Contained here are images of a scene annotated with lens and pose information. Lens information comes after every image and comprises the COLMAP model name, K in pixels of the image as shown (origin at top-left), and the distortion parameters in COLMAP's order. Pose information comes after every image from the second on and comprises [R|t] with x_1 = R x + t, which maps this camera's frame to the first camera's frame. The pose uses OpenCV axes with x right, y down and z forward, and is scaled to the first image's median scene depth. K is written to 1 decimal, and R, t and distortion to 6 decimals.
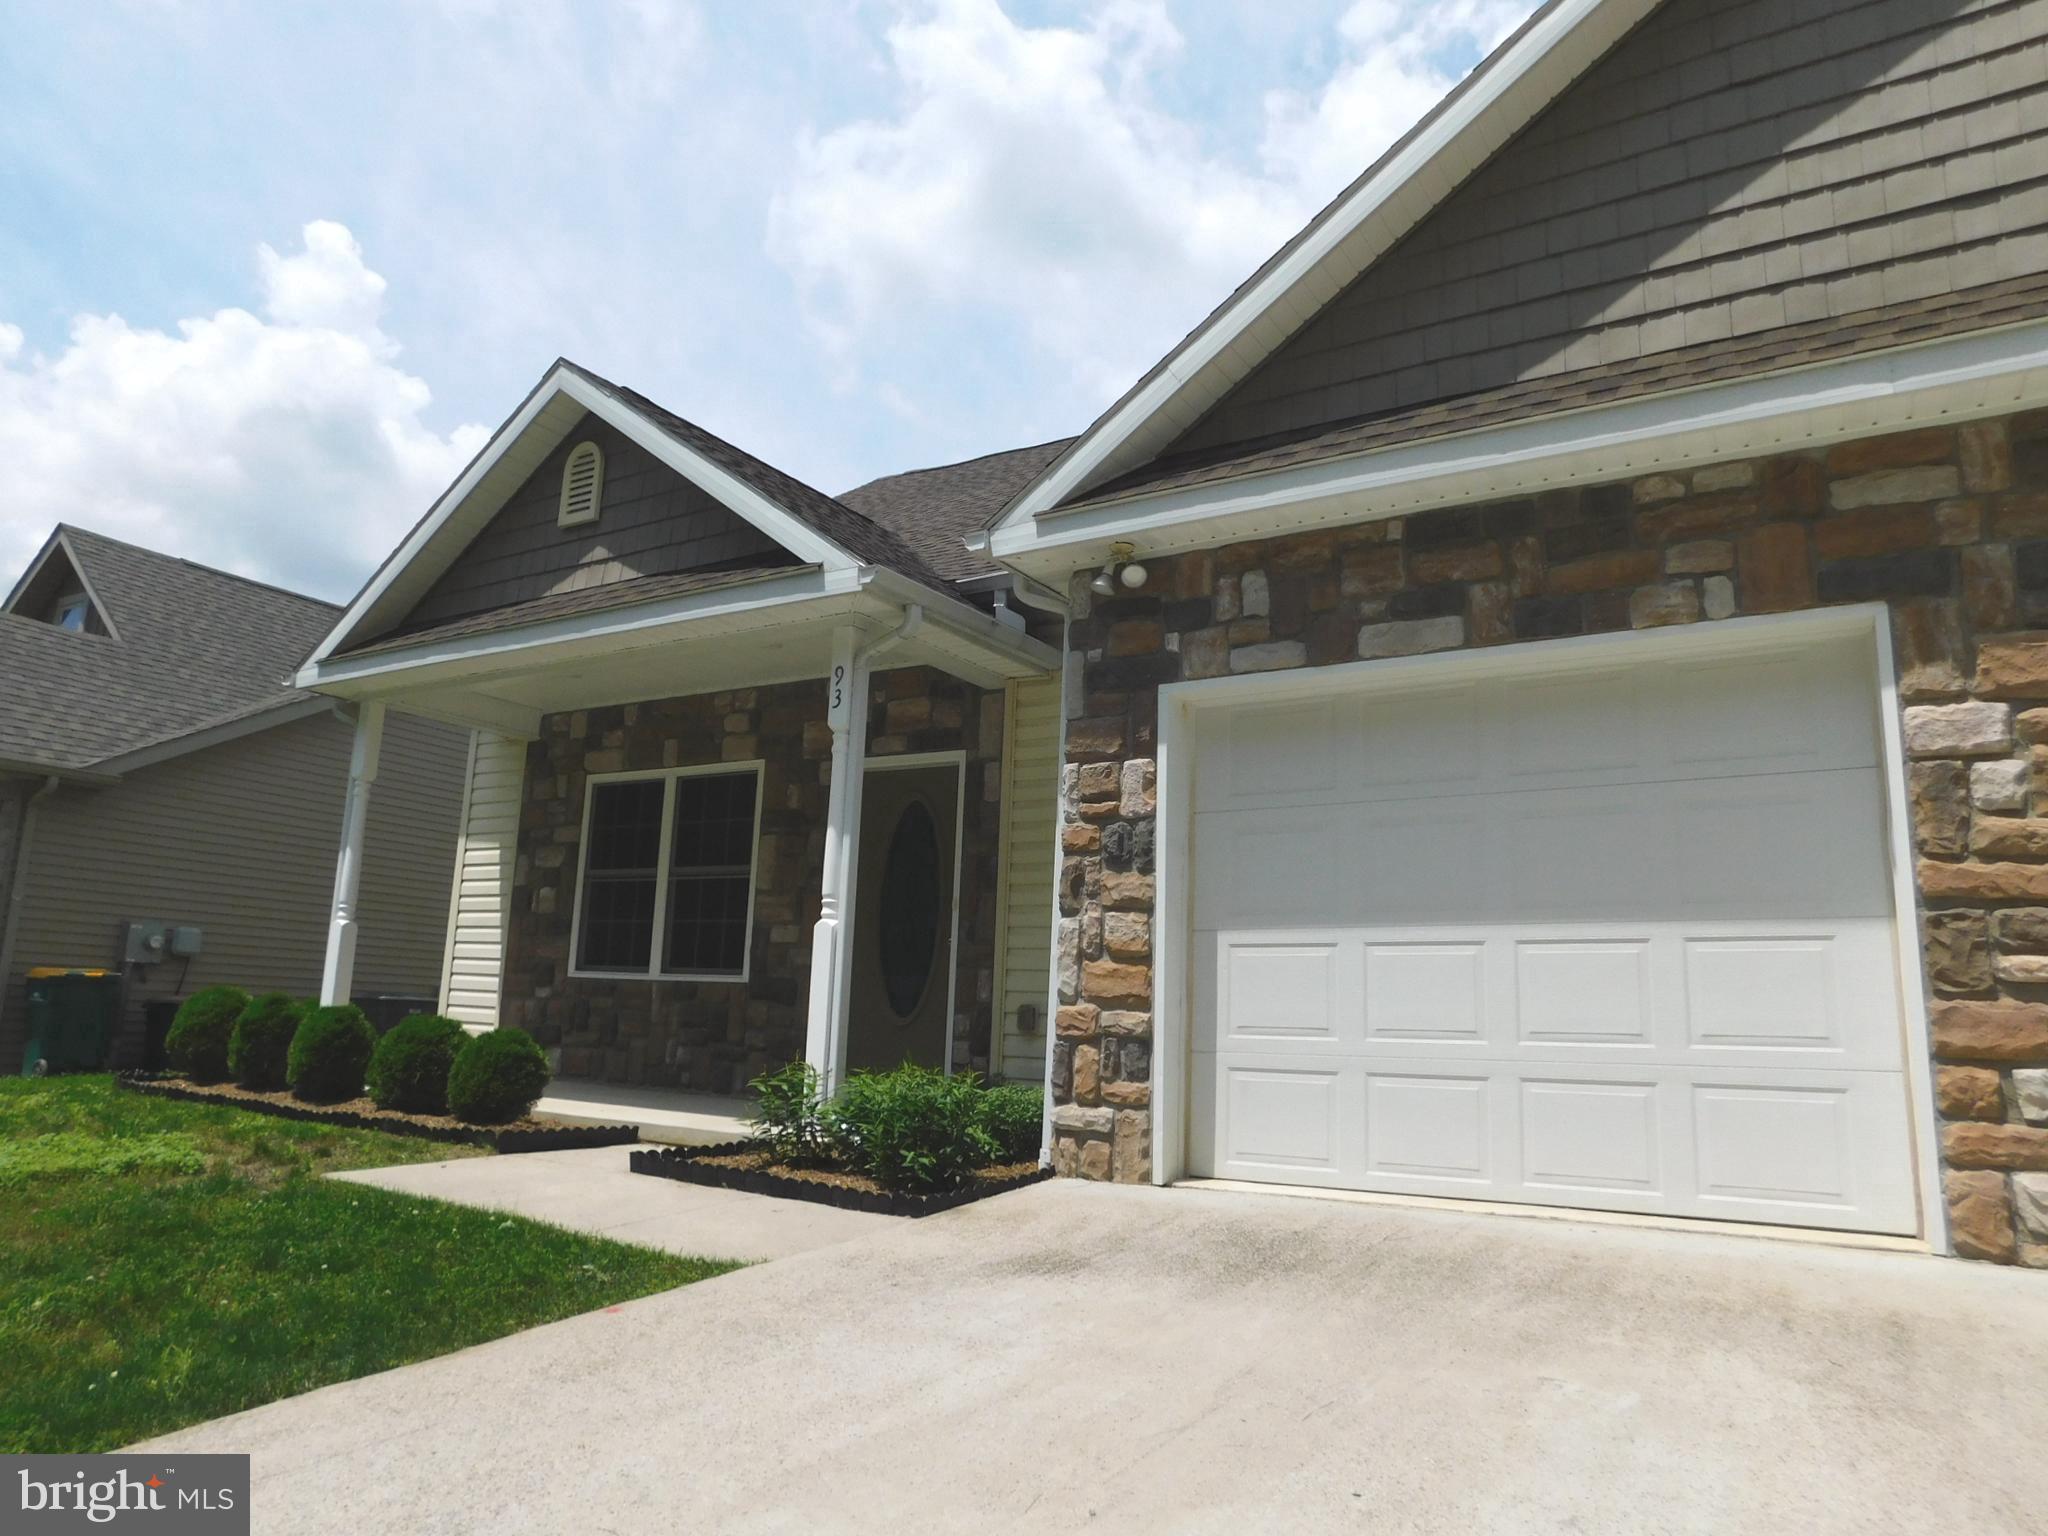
lens RADIAL K [[1361.3, 0, 1040.1], [0, 1361.3, 756.1], [0, 0, 1]] dist [-0.069776, 0.050290]
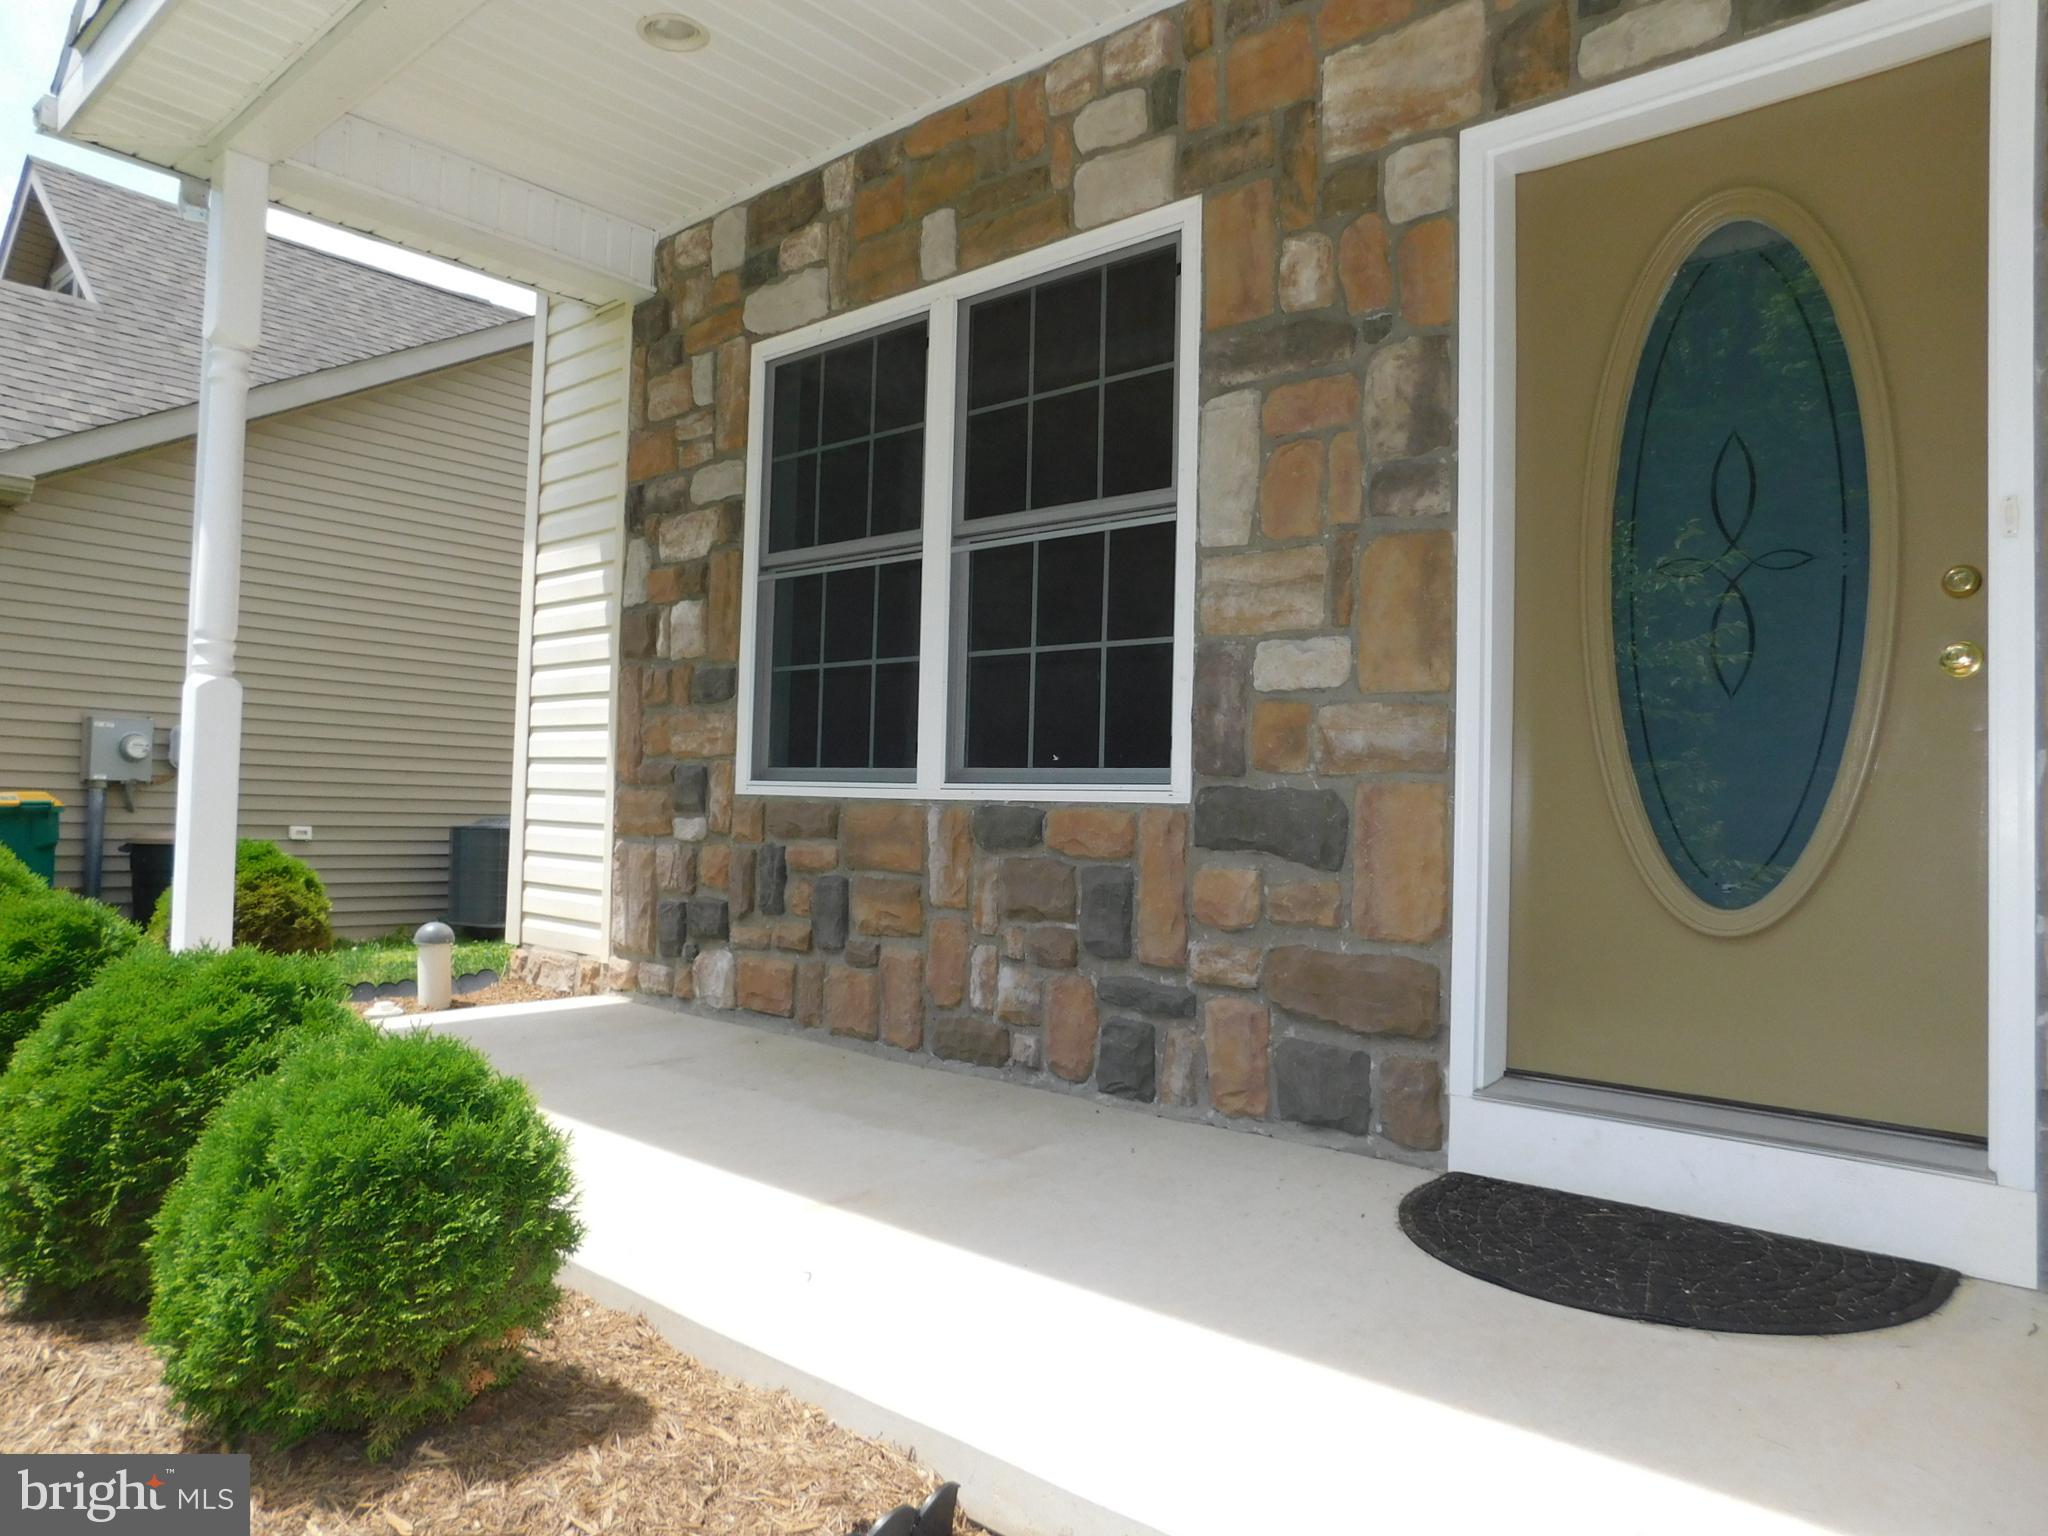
lens RADIAL K [[1361.3, 0, 1012.6], [0, 1361.3, 760.1], [0, 0, 1]] dist [-0.069776, 0.050290]
pose [[0.983148, -0.018186, -0.181906, -0.185244], [0.045167, 0.988356, 0.145303, 0.095064], [0.177146, -0.151070, 0.972521, 0.603744]]
